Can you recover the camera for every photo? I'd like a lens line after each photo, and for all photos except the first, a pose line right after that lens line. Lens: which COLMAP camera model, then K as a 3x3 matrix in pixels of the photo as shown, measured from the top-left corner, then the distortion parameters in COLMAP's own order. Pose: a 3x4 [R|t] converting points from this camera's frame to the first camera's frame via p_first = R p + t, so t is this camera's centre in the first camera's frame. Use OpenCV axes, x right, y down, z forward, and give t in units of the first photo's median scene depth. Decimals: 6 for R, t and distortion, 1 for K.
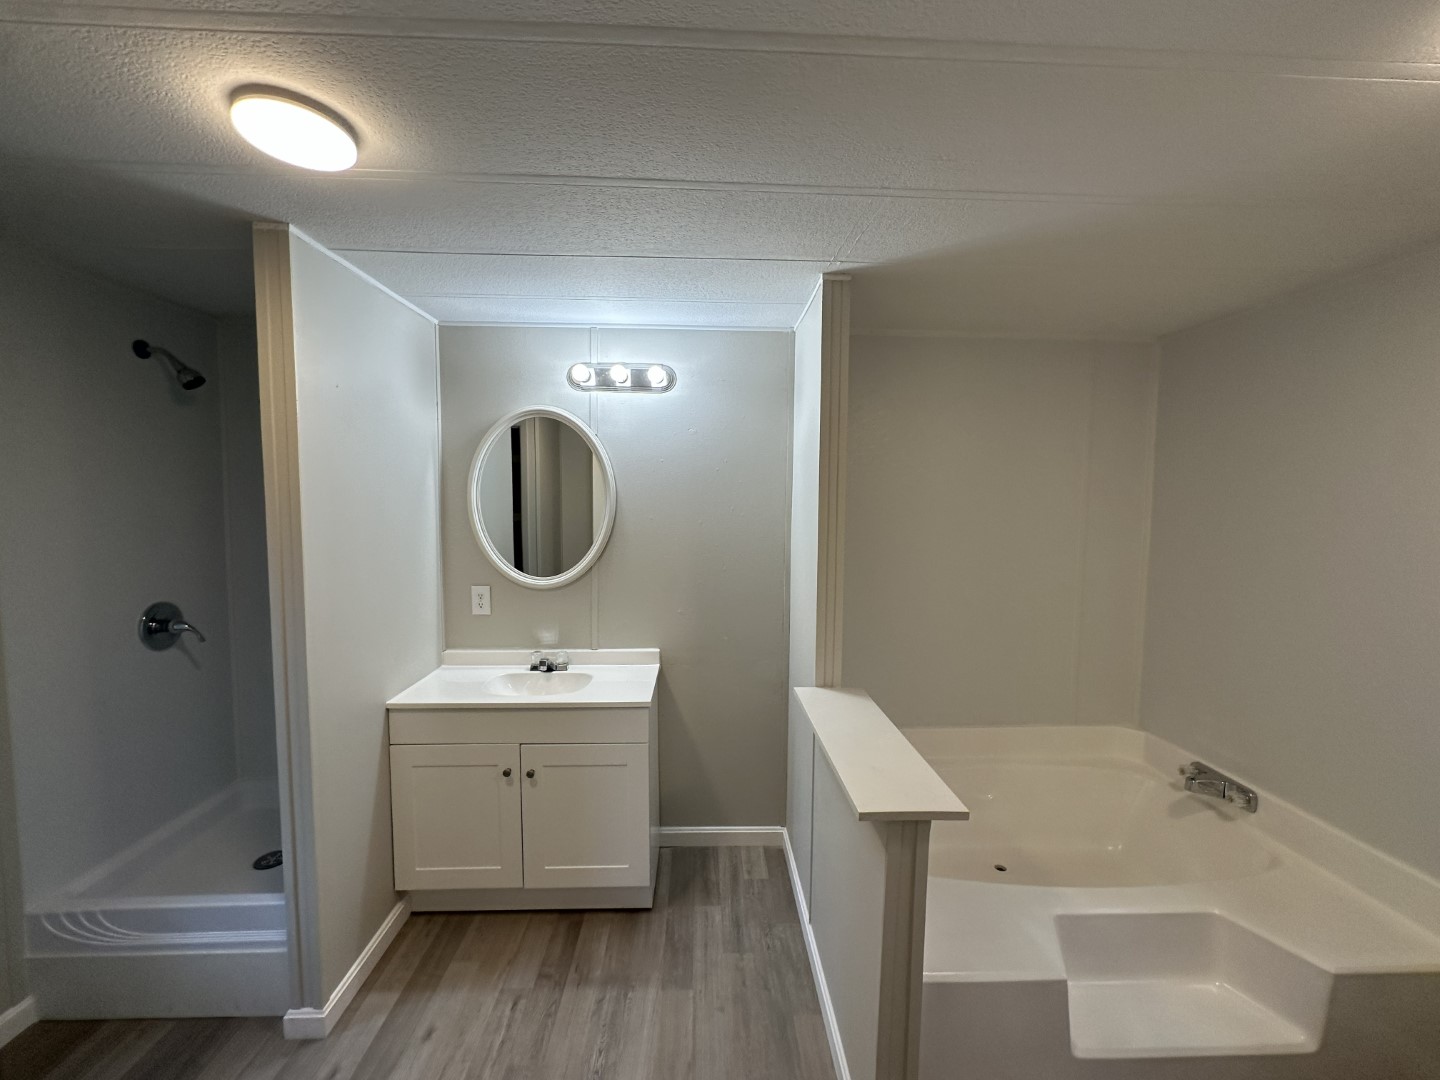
lens RADIAL K [[580.1, 0, 722.6], [0, 580.1, 537.8], [0, 0, 1]] dist [-0.006246, 0.001115]
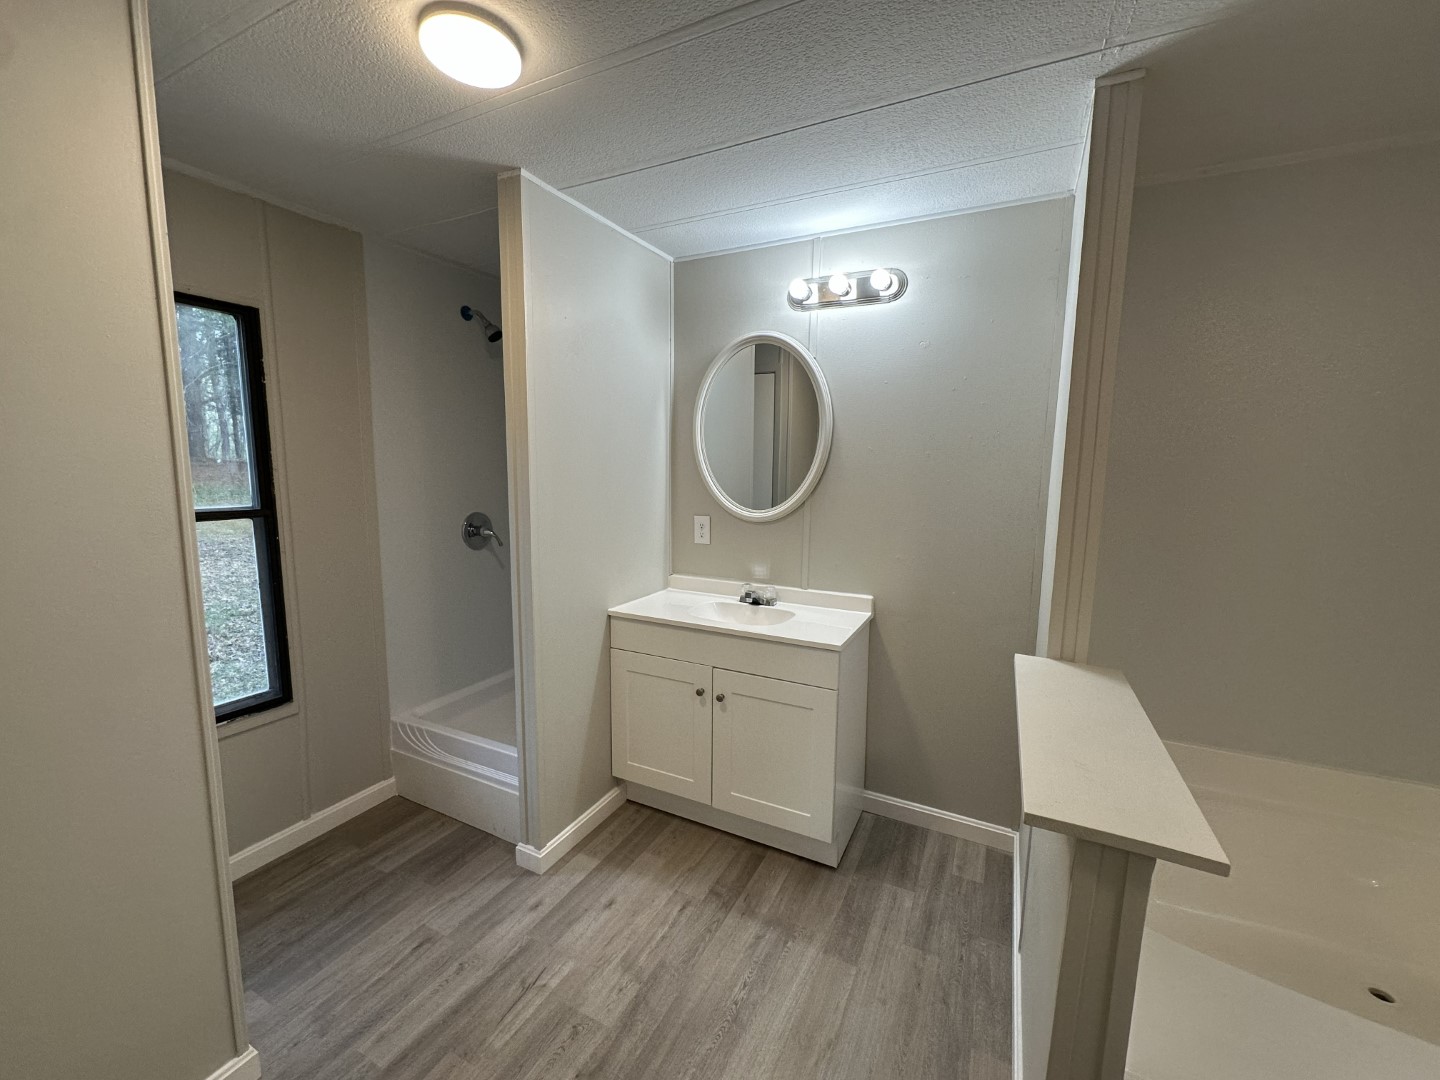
lens RADIAL K [[580.1, 0, 718.3], [0, 580.1, 538.6], [0, 0, 1]] dist [-0.006246, 0.001115]
pose [[0.873877, 0.065711, -0.481686, 0.133760], [-0.038647, 0.997077, 0.065905, 0.065960], [0.484608, -0.038977, 0.873862, 0.130359]]
